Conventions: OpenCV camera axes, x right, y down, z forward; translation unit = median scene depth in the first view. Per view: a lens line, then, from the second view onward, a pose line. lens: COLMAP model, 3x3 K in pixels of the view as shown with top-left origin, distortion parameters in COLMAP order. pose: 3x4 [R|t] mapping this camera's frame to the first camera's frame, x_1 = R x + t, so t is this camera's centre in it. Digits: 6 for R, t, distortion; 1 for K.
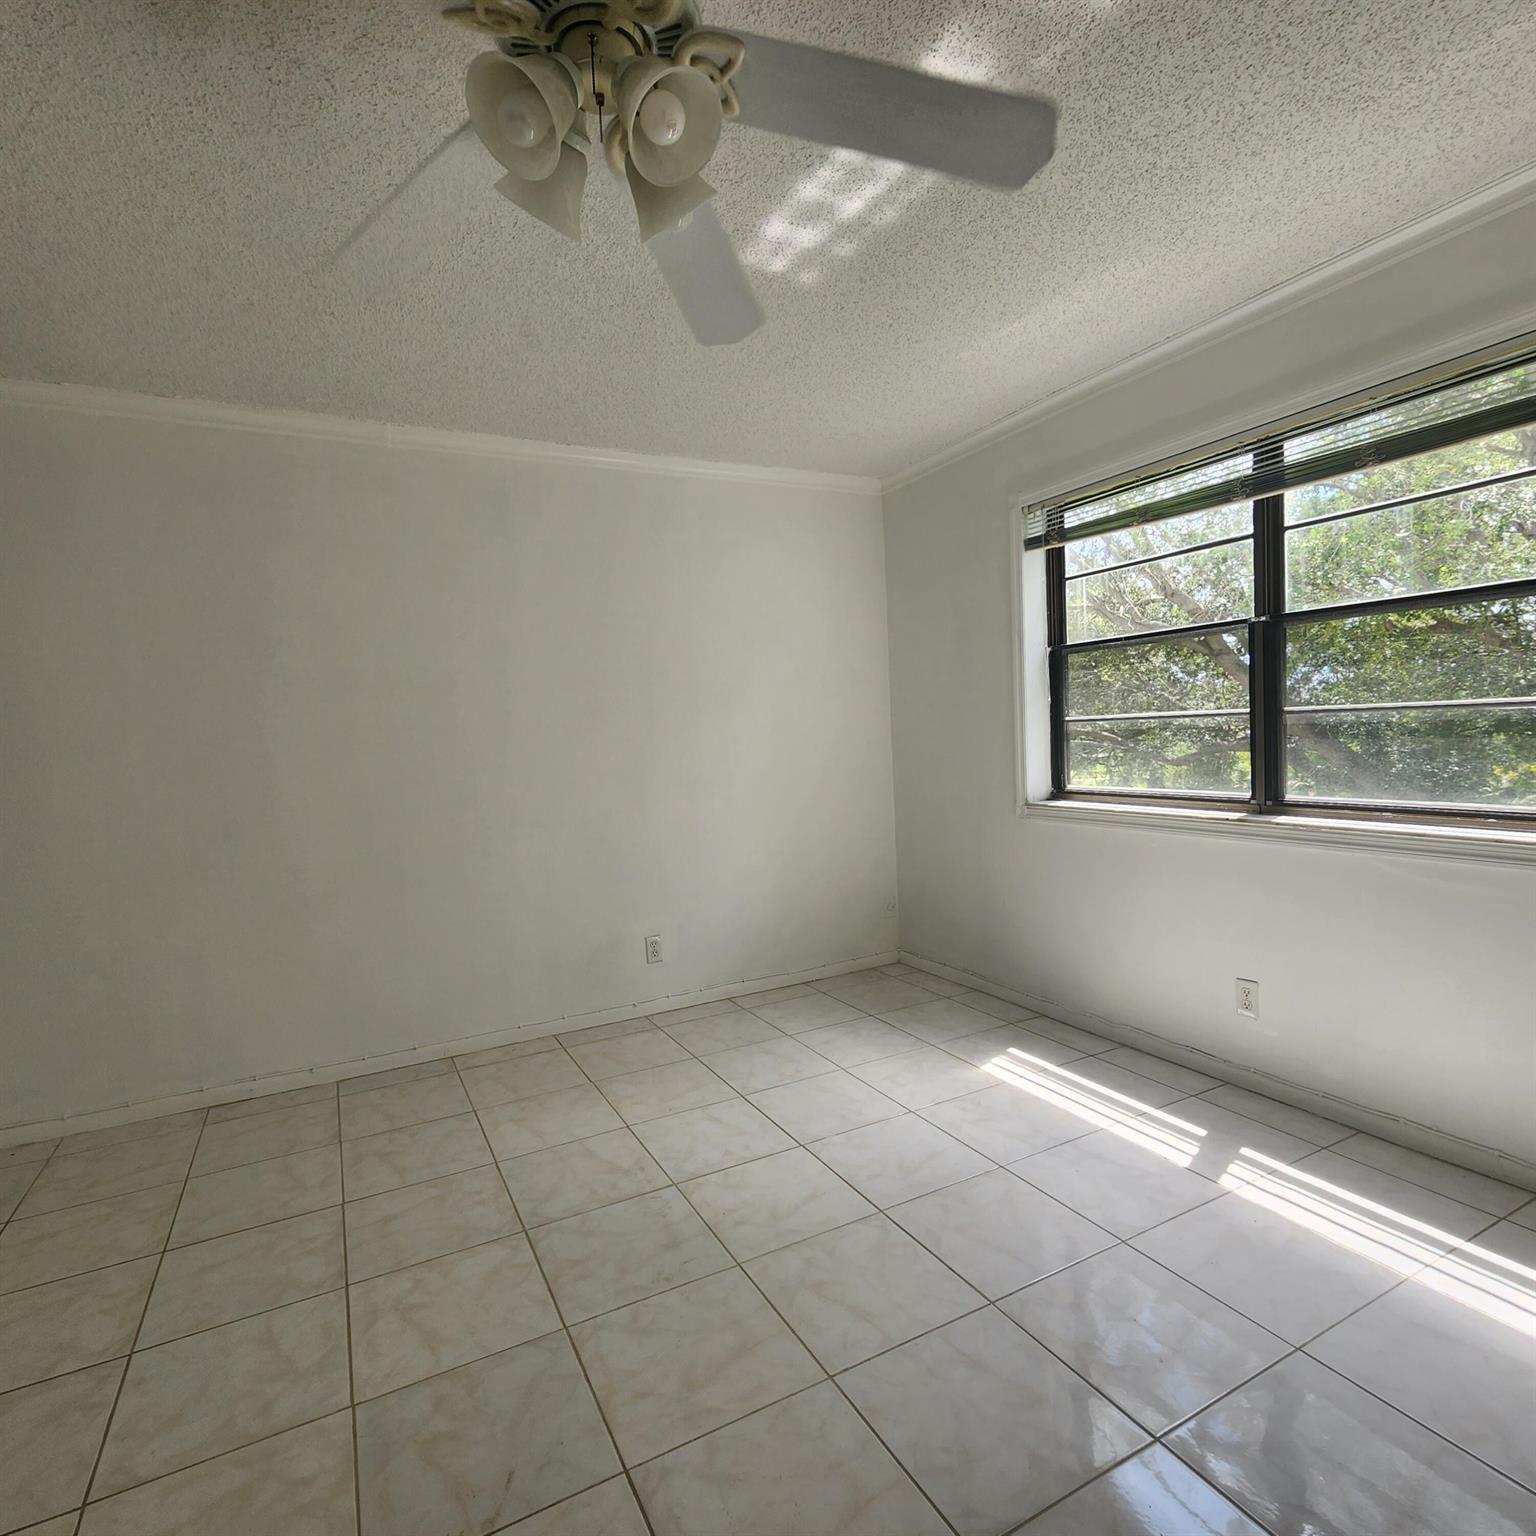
lens RADIAL K [[848.4, 0, 763.7], [0, 848.4, 782.5], [0, 0, 1]] dist [-0.001749, 0.000783]
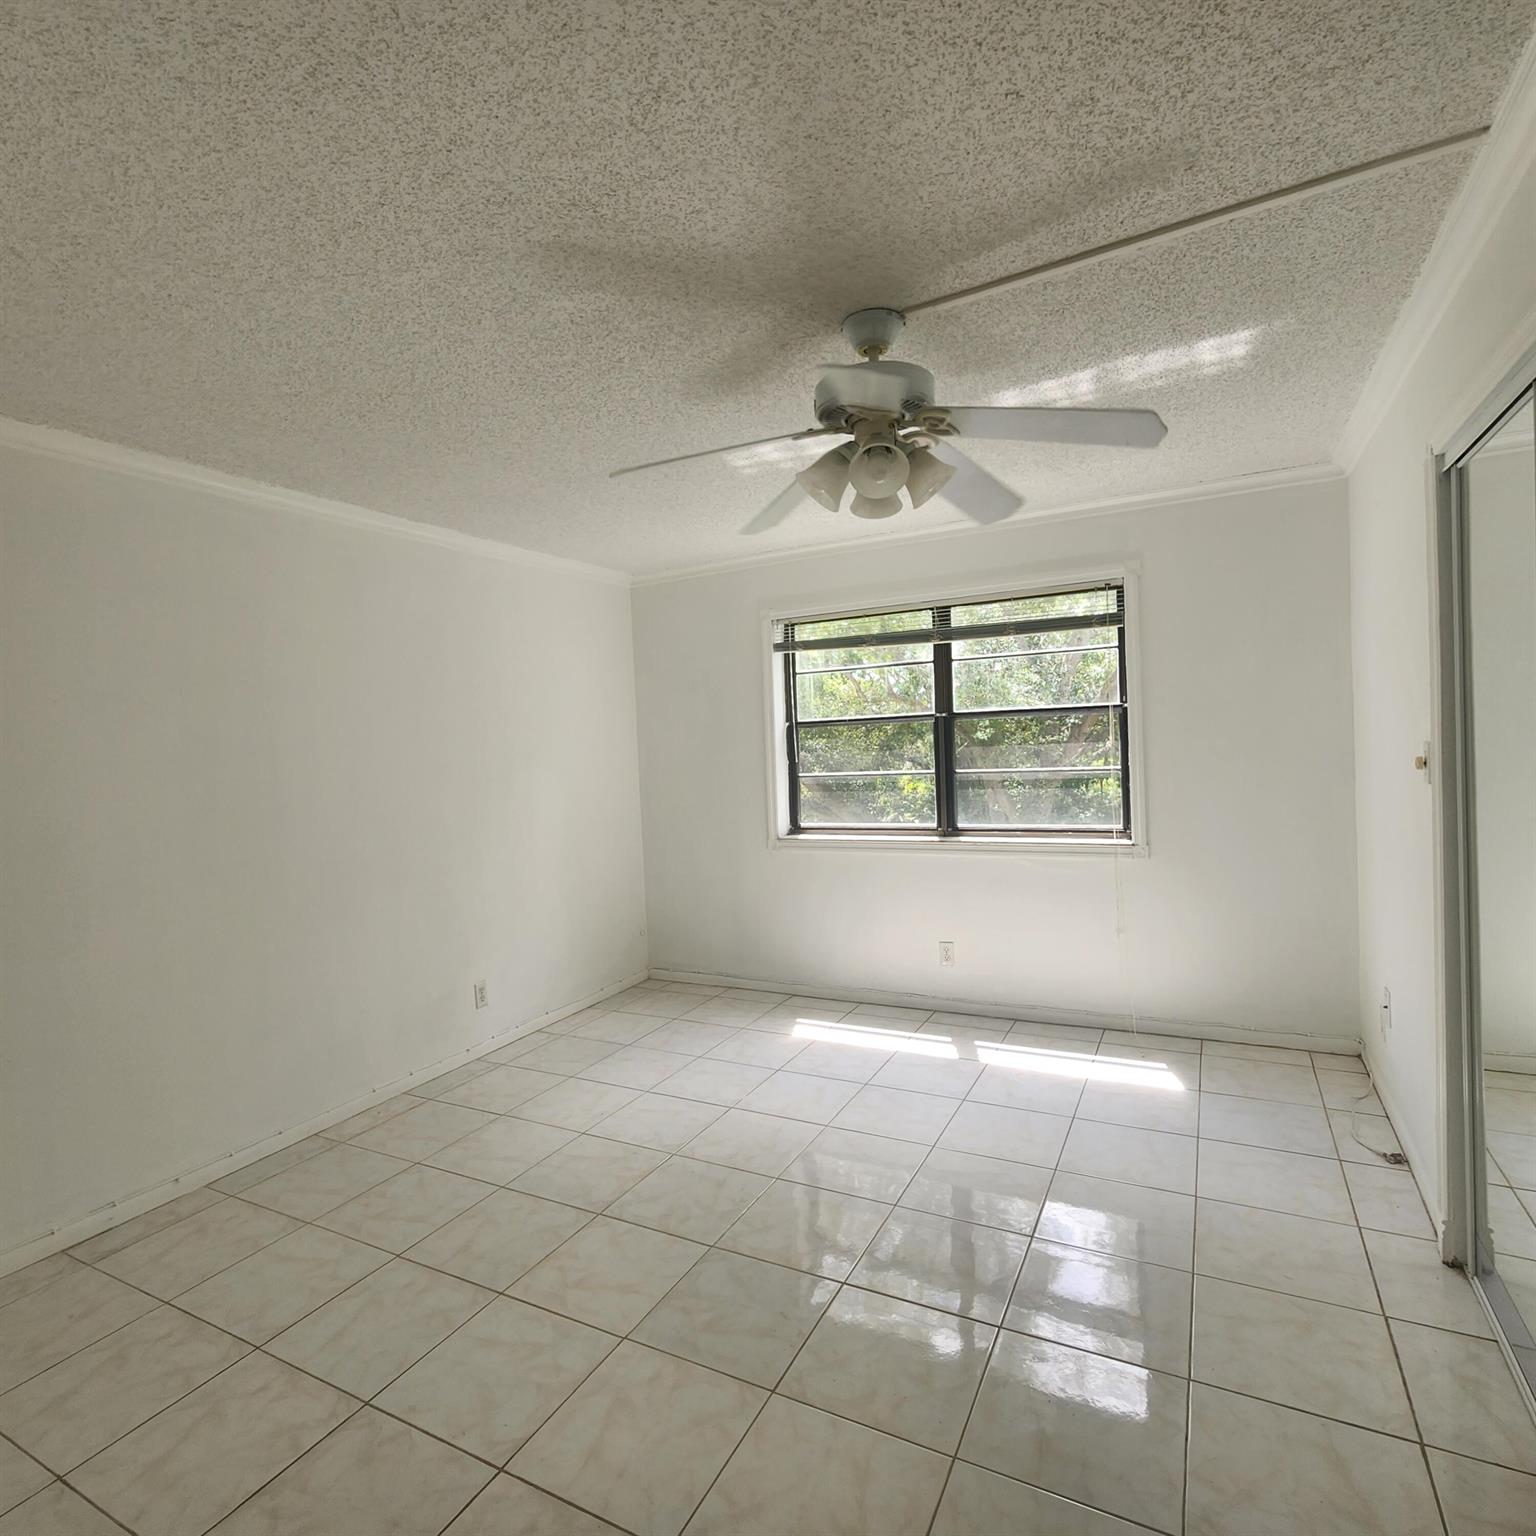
lens RADIAL K [[850.3, 0, 764.0], [0, 850.3, 767.5], [0, 0, 1]] dist [0.000818, -0.001516]
pose [[0.820606, -0.004660, 0.571475, -0.591623], [0.039298, 0.998060, -0.048291, -0.028593], [-0.570142, 0.062085, 0.819197, -0.124125]]
